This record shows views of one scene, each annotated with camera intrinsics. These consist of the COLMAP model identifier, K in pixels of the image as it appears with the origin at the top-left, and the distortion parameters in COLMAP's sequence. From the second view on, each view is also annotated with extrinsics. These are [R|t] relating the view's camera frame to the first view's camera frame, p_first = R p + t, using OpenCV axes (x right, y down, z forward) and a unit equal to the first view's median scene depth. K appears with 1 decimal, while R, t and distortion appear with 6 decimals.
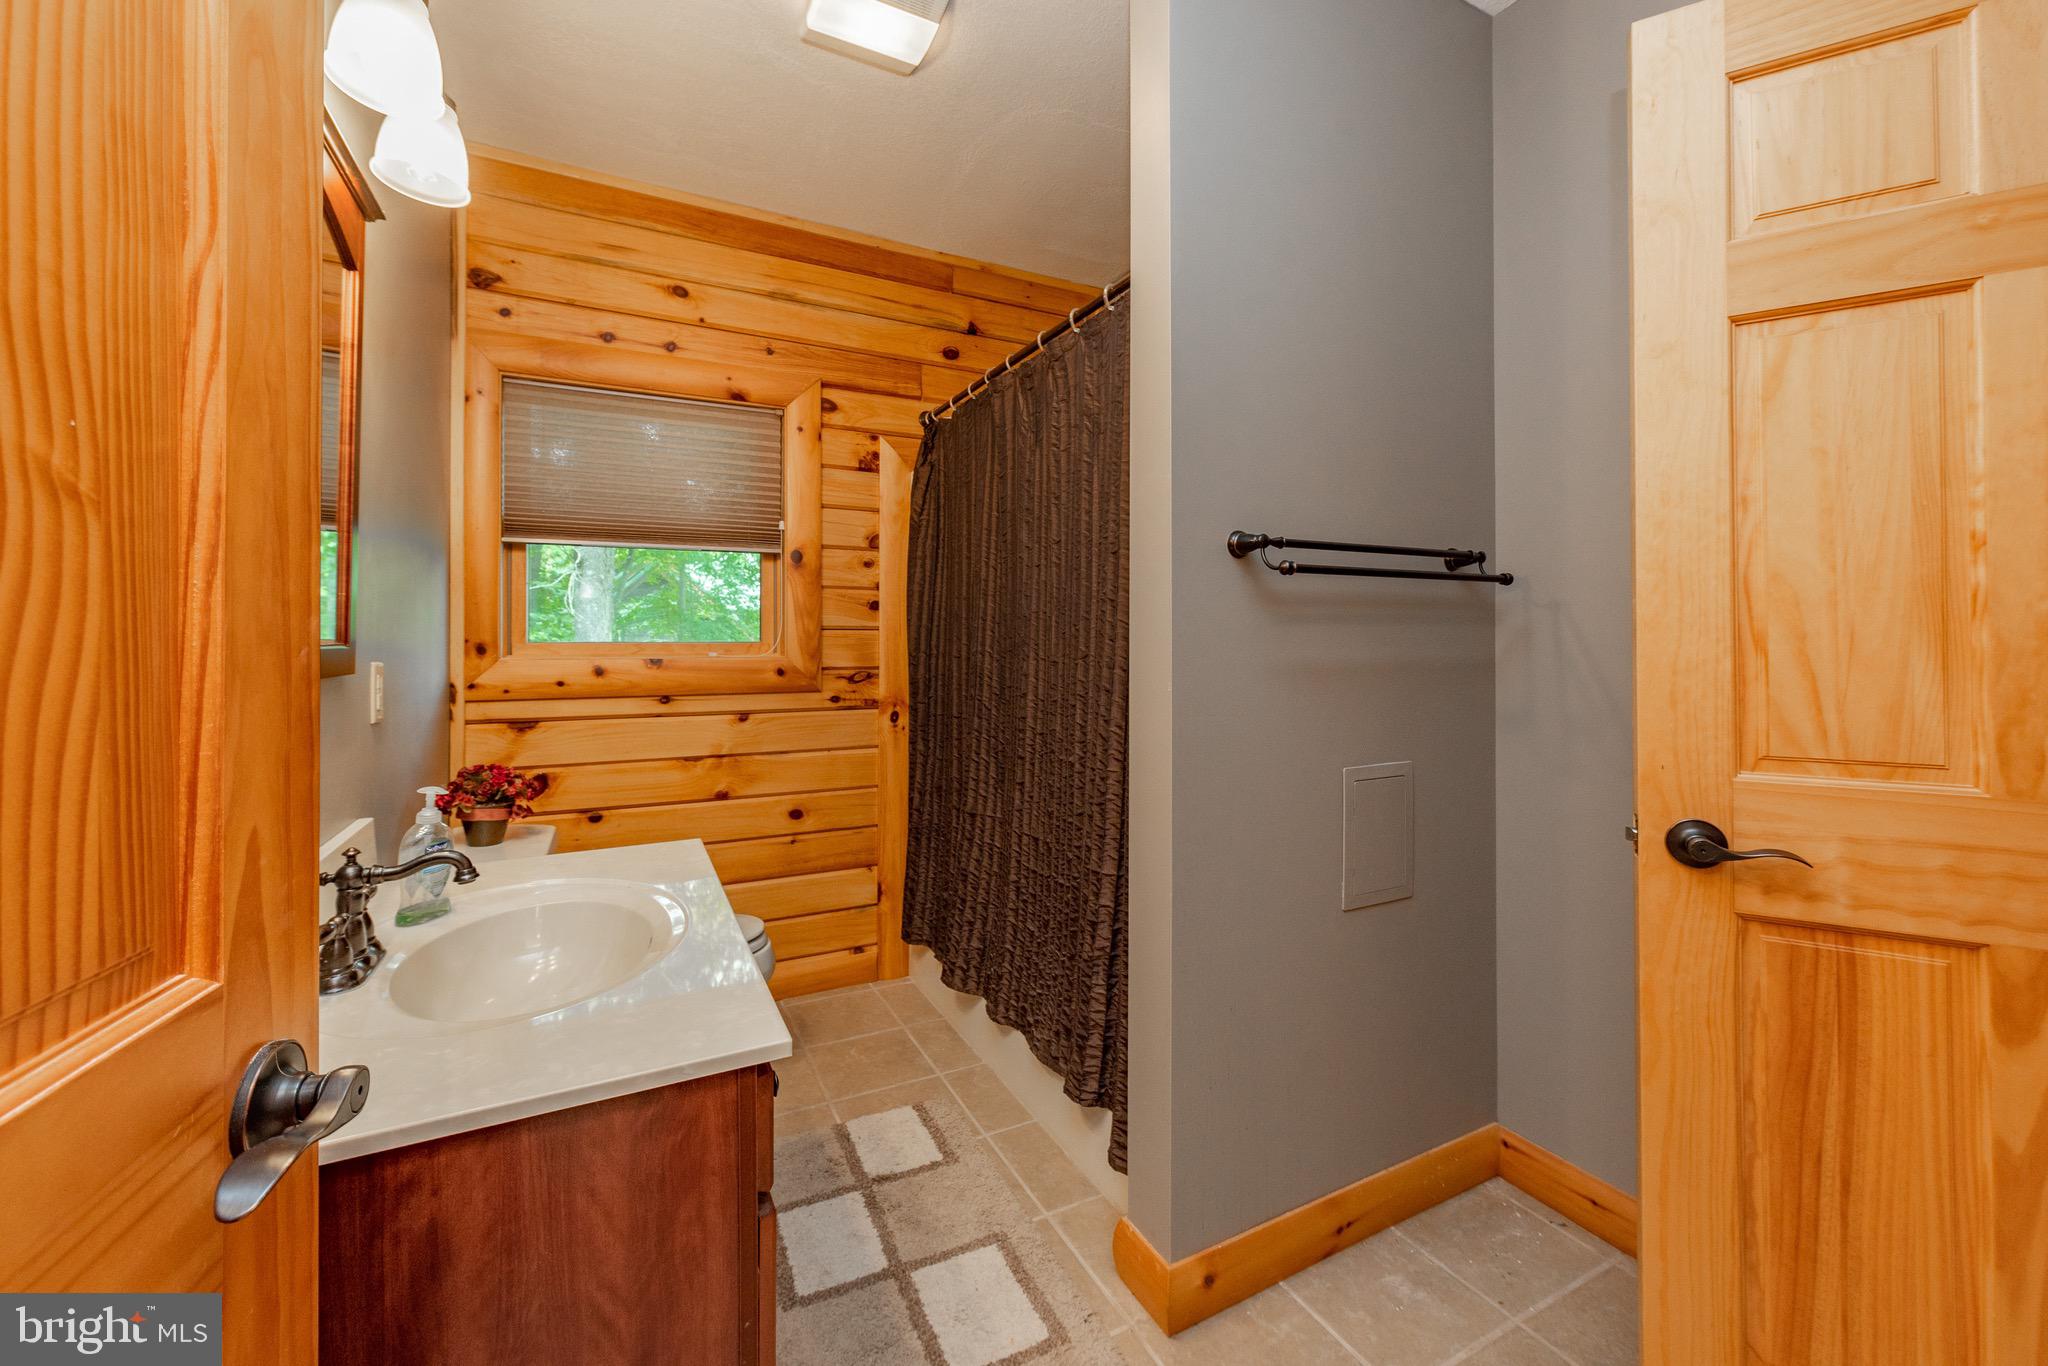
lens RADIAL K [[815.7, 0, 1012.6], [0, 815.7, 634.8], [0, 0, 1]] dist [0.002341, -0.000412]
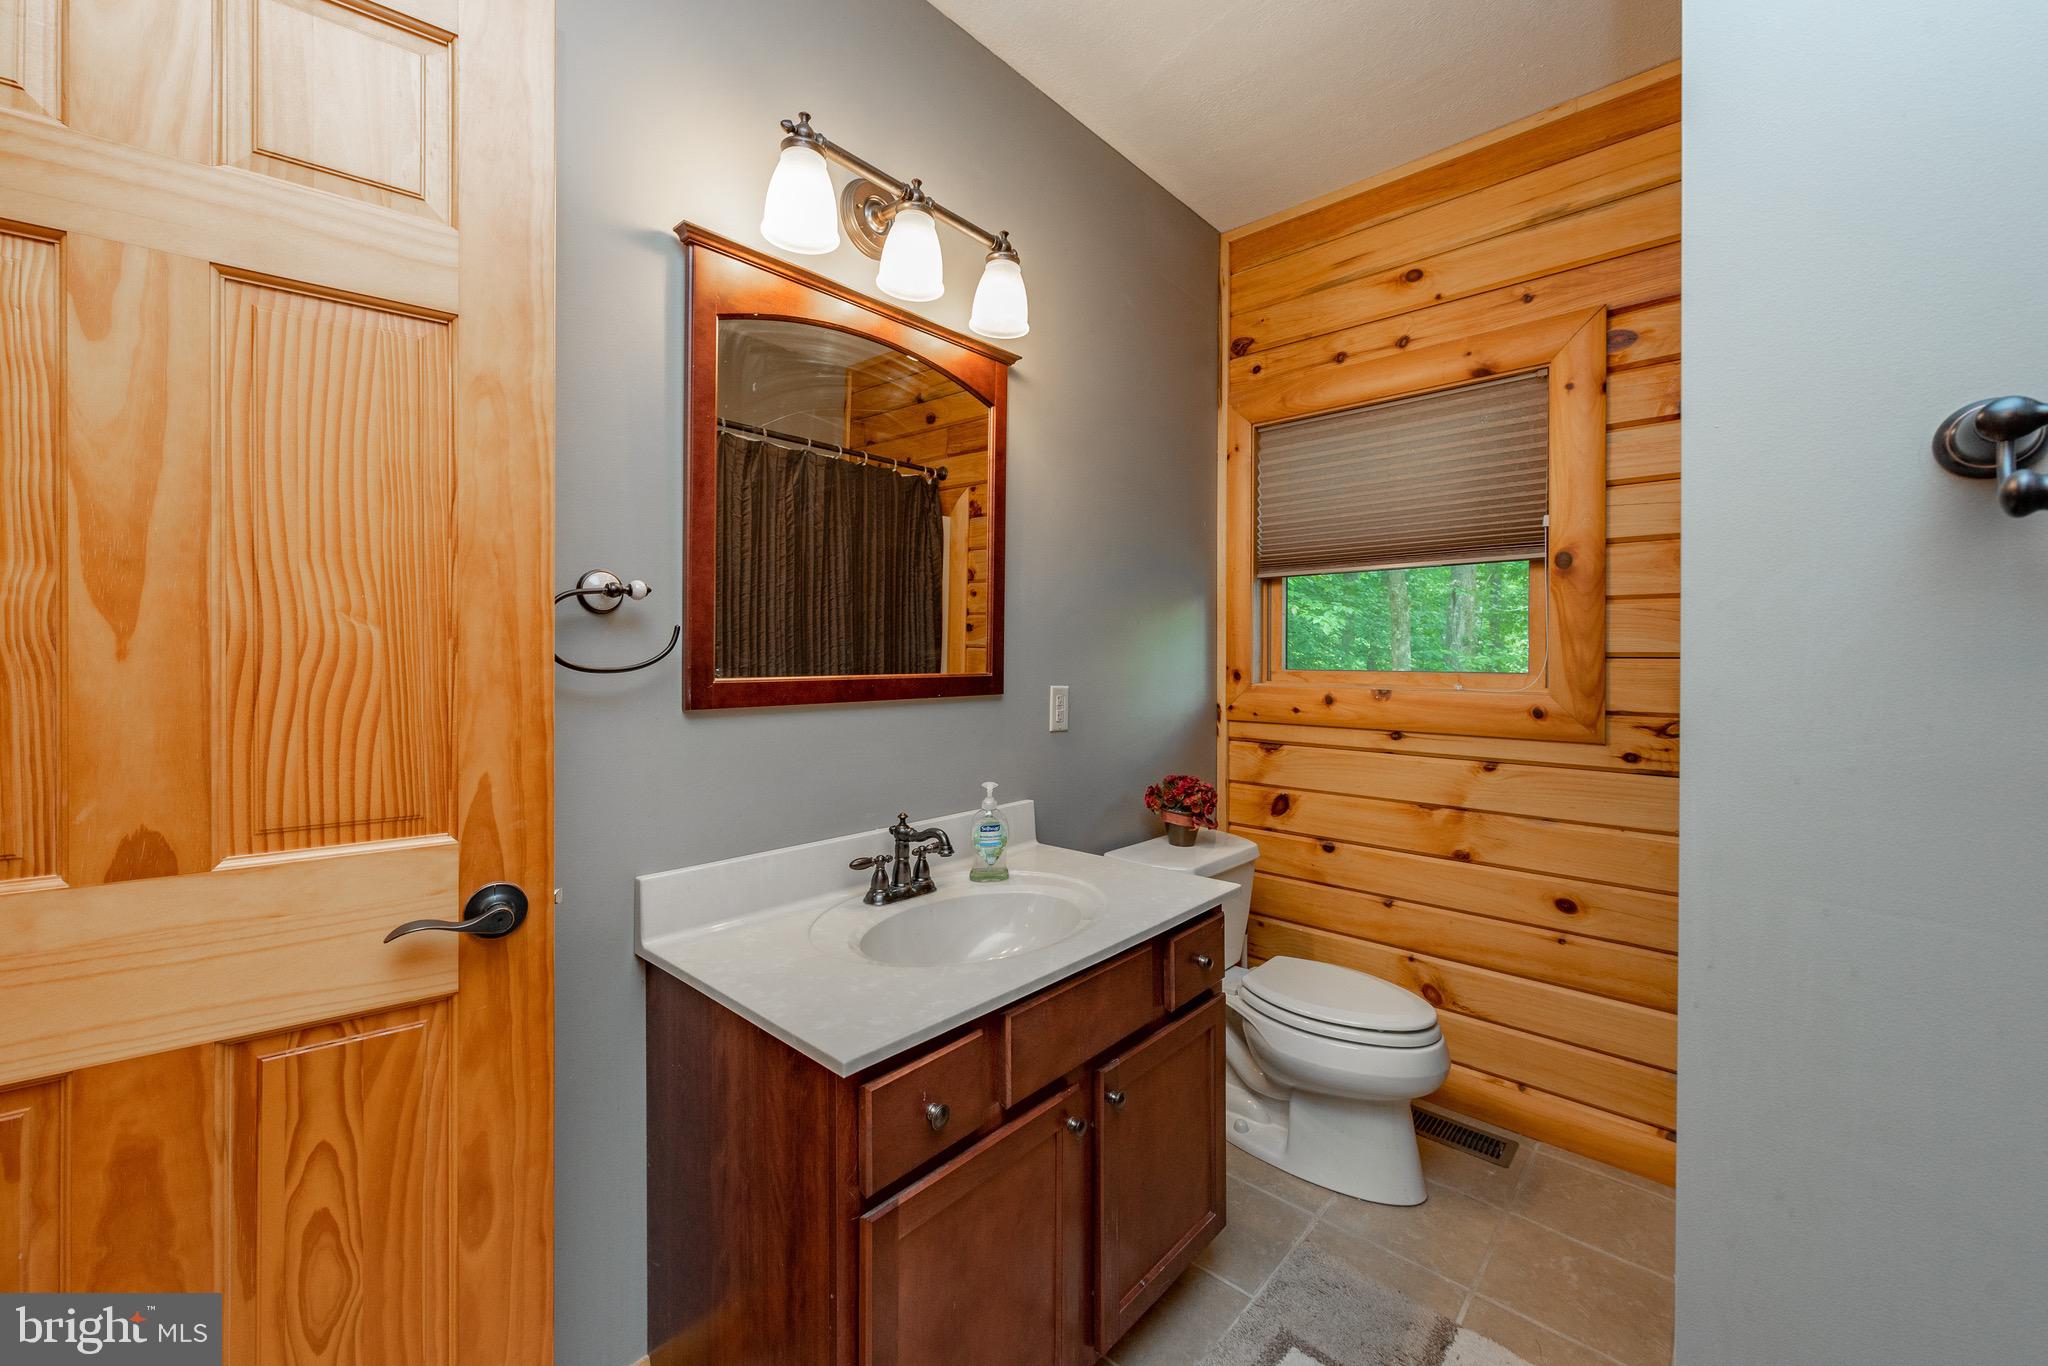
lens RADIAL K [[815.7, 0, 1013.2], [0, 815.7, 658.0], [0, 0, 1]] dist [0.002341, -0.000412]
pose [[0.348463, 0.004798, -0.937310, 0.269273], [0.001290, 0.999984, 0.005598, -0.011637], [0.937322, -0.003159, 0.348451, 0.281219]]
